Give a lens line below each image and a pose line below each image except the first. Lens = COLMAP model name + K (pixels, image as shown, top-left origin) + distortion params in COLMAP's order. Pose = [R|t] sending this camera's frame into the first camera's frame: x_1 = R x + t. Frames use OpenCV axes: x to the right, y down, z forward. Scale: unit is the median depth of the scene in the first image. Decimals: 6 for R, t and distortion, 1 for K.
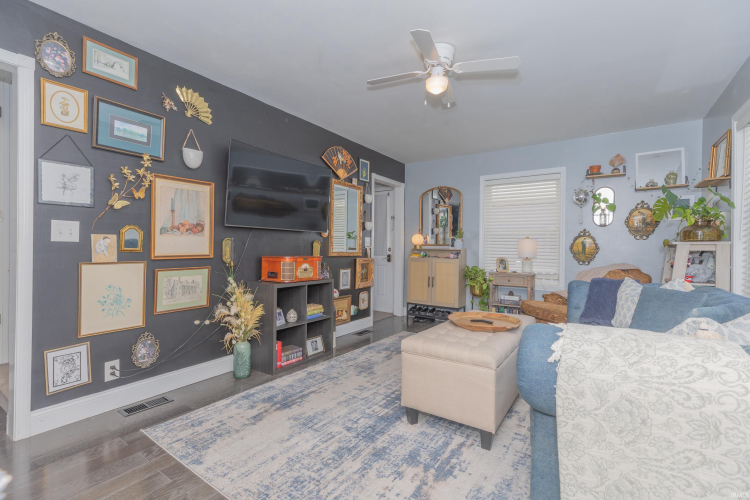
lens RADIAL K [[327.5, 0, 371.4], [0, 327.5, 248.3], [0, 0, 1]] dist [0.005249, -0.000259]
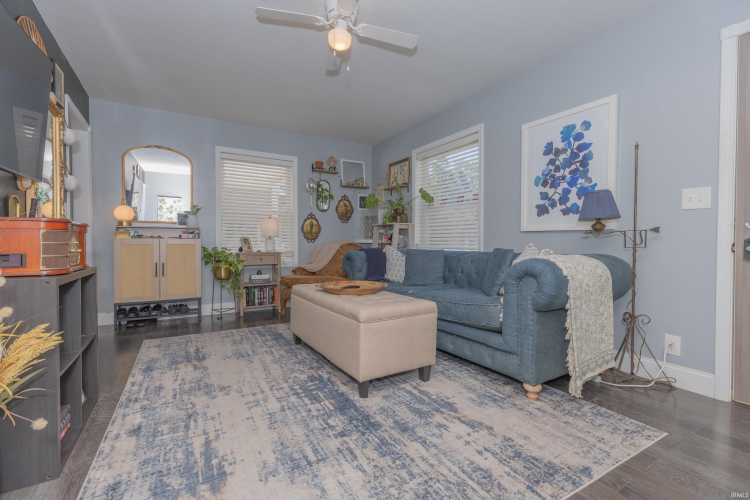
lens RADIAL K [[327.5, 0, 369.3], [0, 327.5, 247.6], [0, 0, 1]] dist [0.005249, -0.000259]
pose [[0.445840, -0.023156, 0.894813, -0.580750], [0.000891, 0.999676, 0.025426, 0.067881], [-0.895112, -0.010539, 0.445716, 0.475912]]
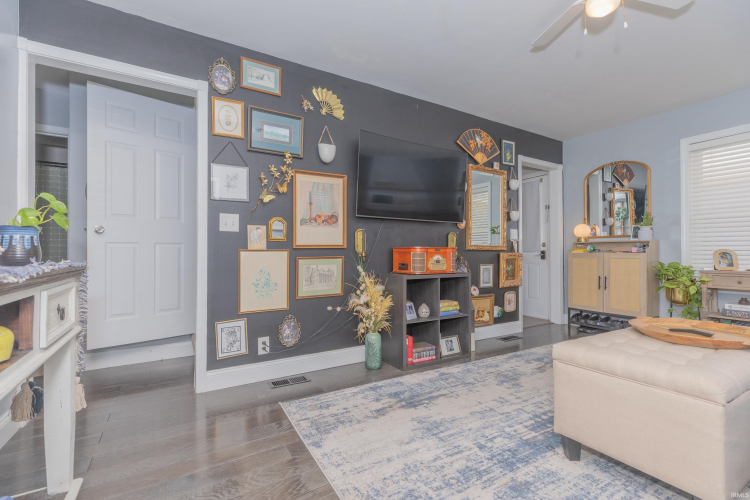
lens RADIAL K [[327.5, 0, 377.5], [0, 327.5, 250.5], [0, 0, 1]] dist [0.005249, -0.000259]
pose [[0.910839, -0.016652, -0.412425, 0.032623], [0.013087, 0.999849, -0.011467, 0.055346], [0.412554, 0.005047, 0.910919, 0.118283]]
